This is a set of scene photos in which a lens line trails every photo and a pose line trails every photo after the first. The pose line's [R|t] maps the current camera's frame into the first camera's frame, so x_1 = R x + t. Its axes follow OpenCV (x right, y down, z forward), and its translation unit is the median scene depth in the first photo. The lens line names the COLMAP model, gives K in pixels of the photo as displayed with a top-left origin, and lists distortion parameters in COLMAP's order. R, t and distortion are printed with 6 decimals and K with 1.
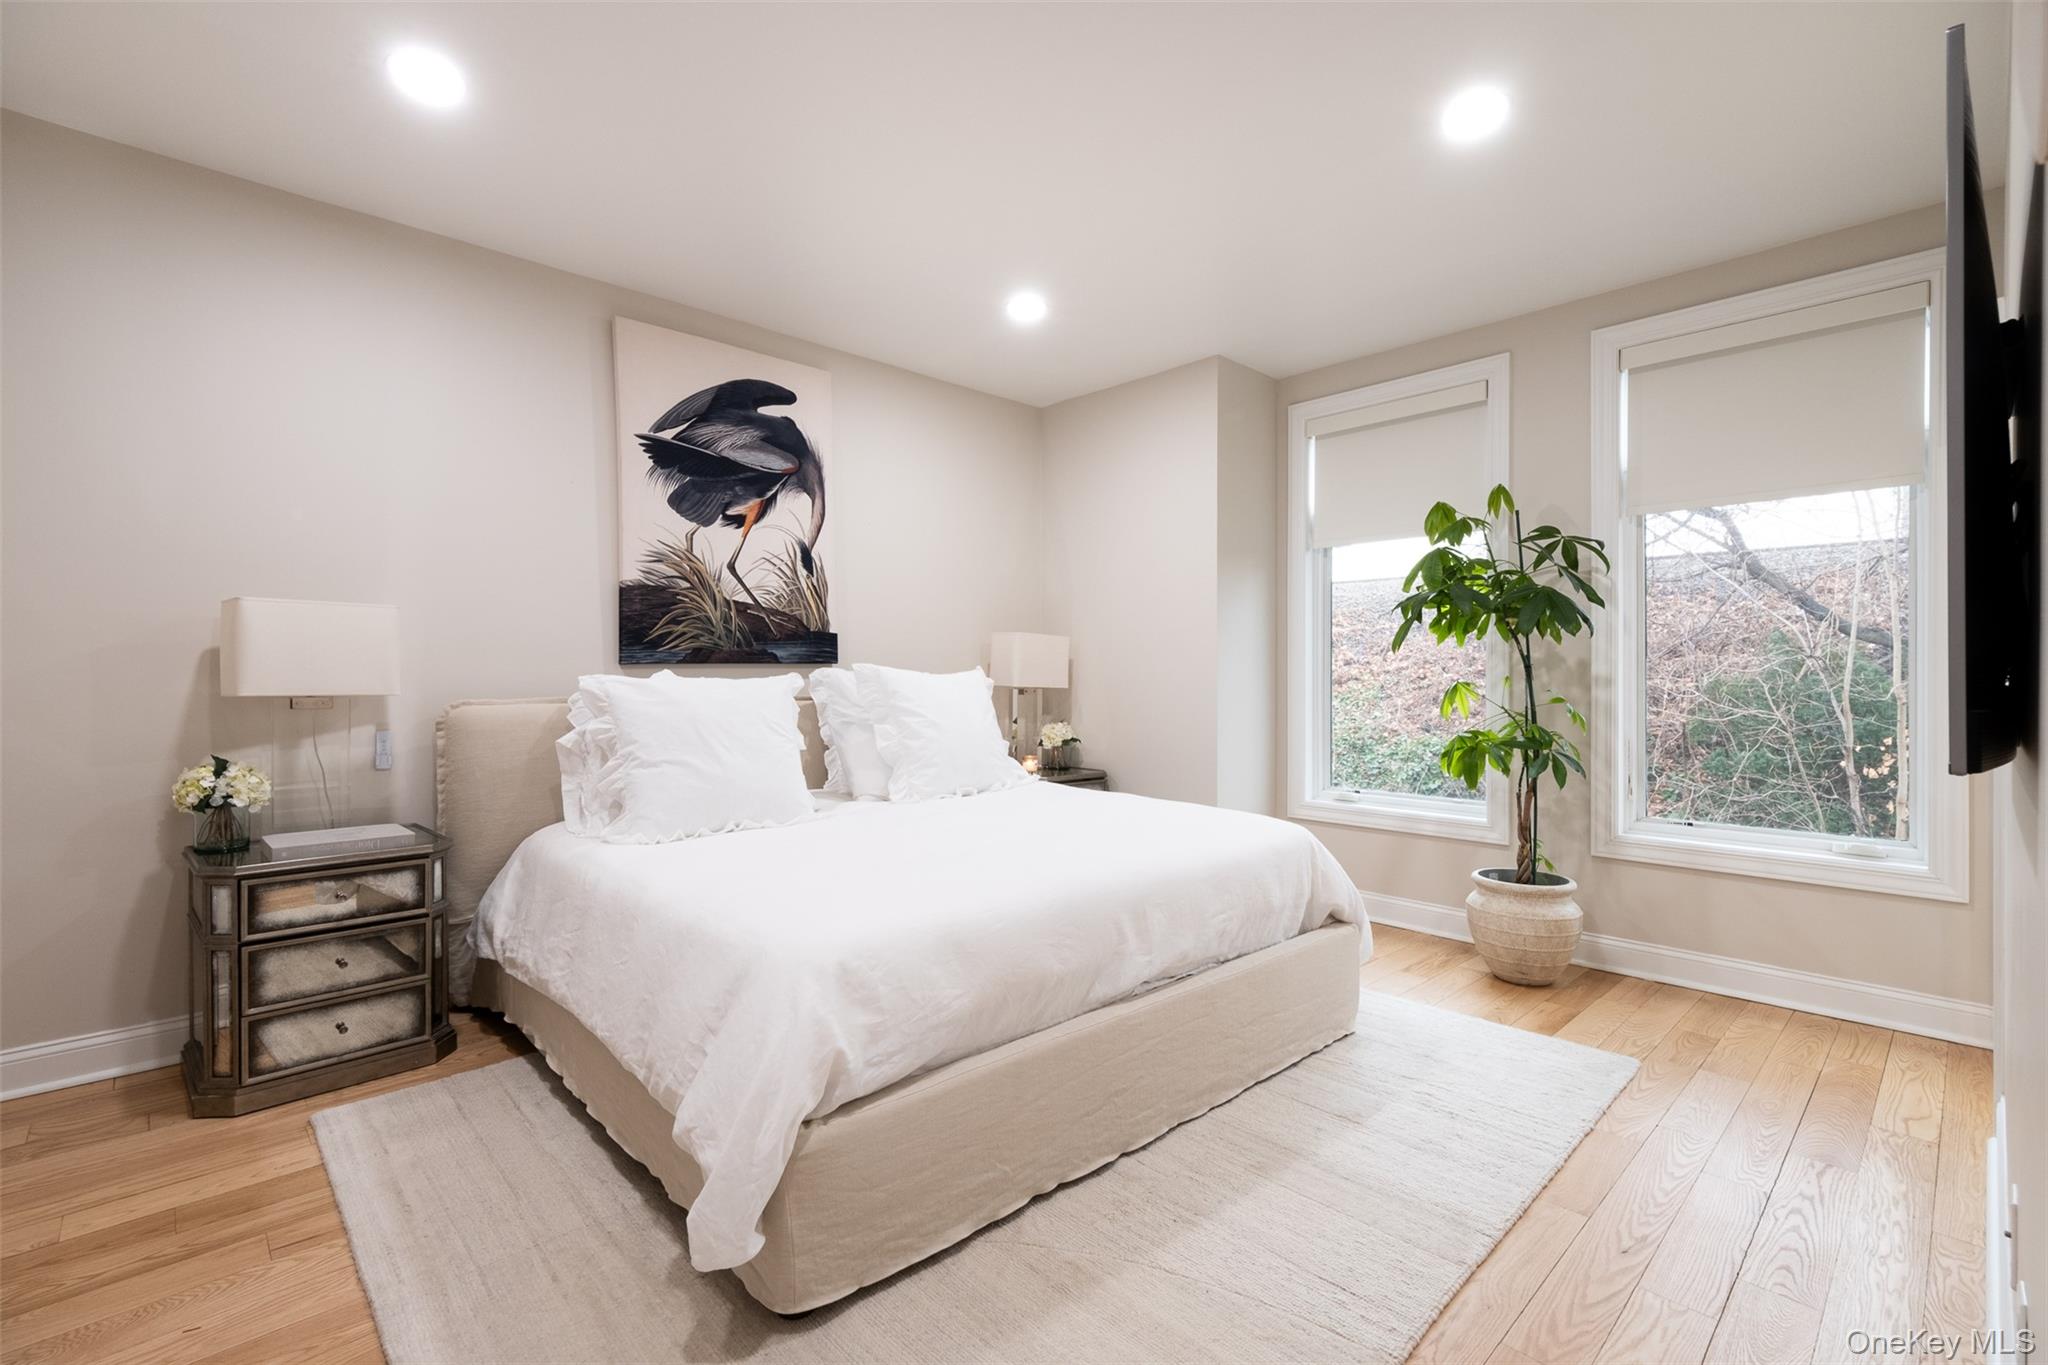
lens RADIAL K [[892.3, 0, 1007.7], [0, 892.3, 683.8], [0, 0, 1]] dist [0.014781, -0.005480]
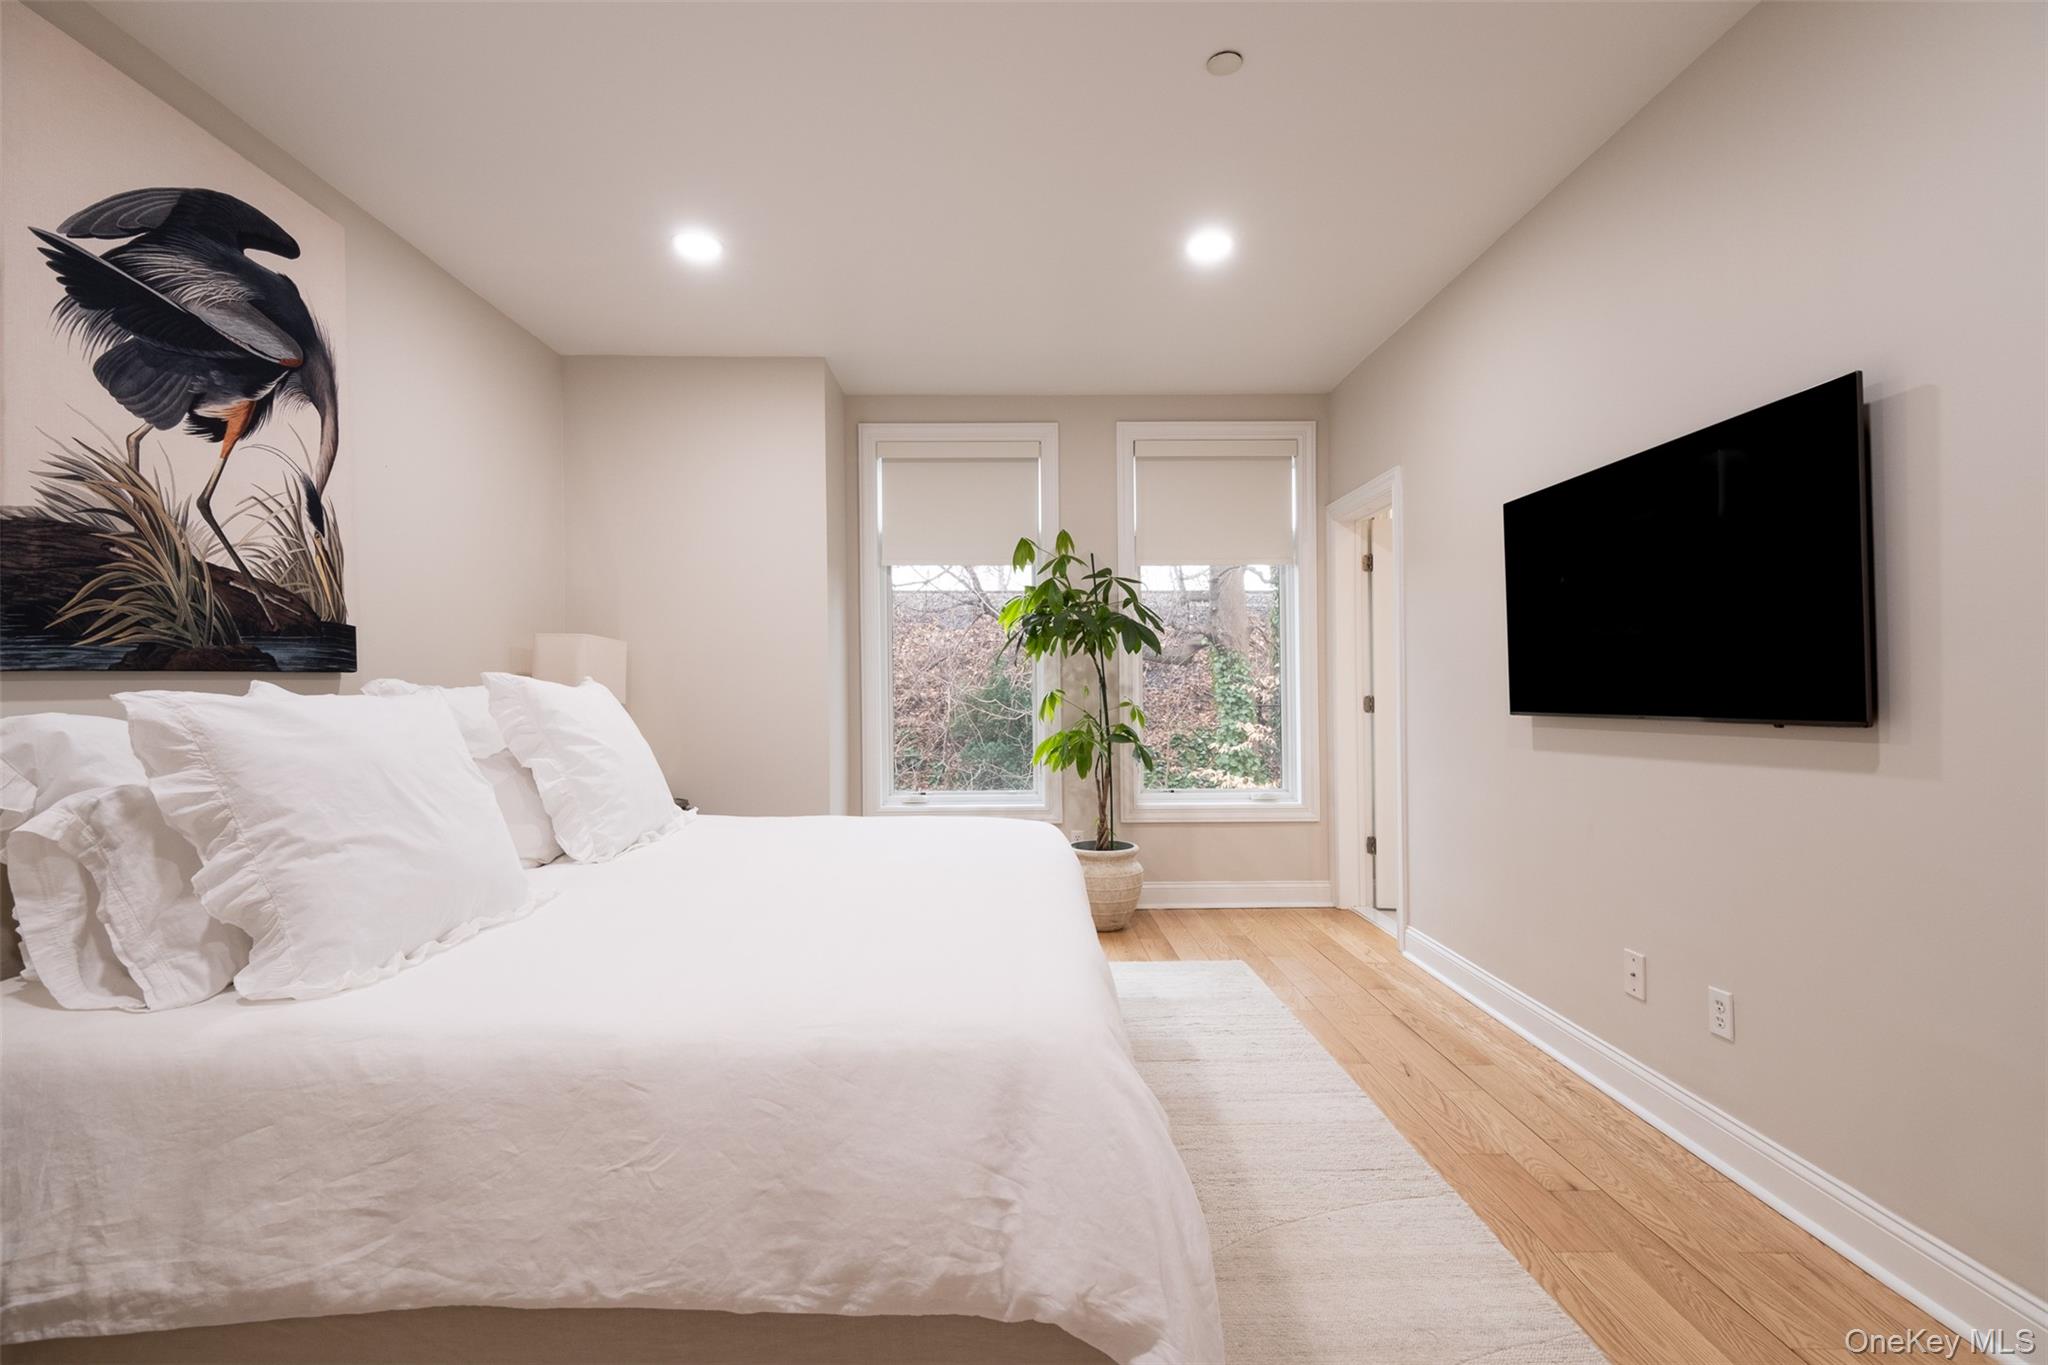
lens RADIAL K [[892.3, 0, 1013.1], [0, 892.3, 687.6], [0, 0, 1]] dist [0.014781, -0.005480]
pose [[0.680485, -0.006130, 0.732736, -0.385944], [0.012870, 0.999911, -0.003587, -0.003039], [-0.732649, 0.011872, 0.680504, 0.216922]]
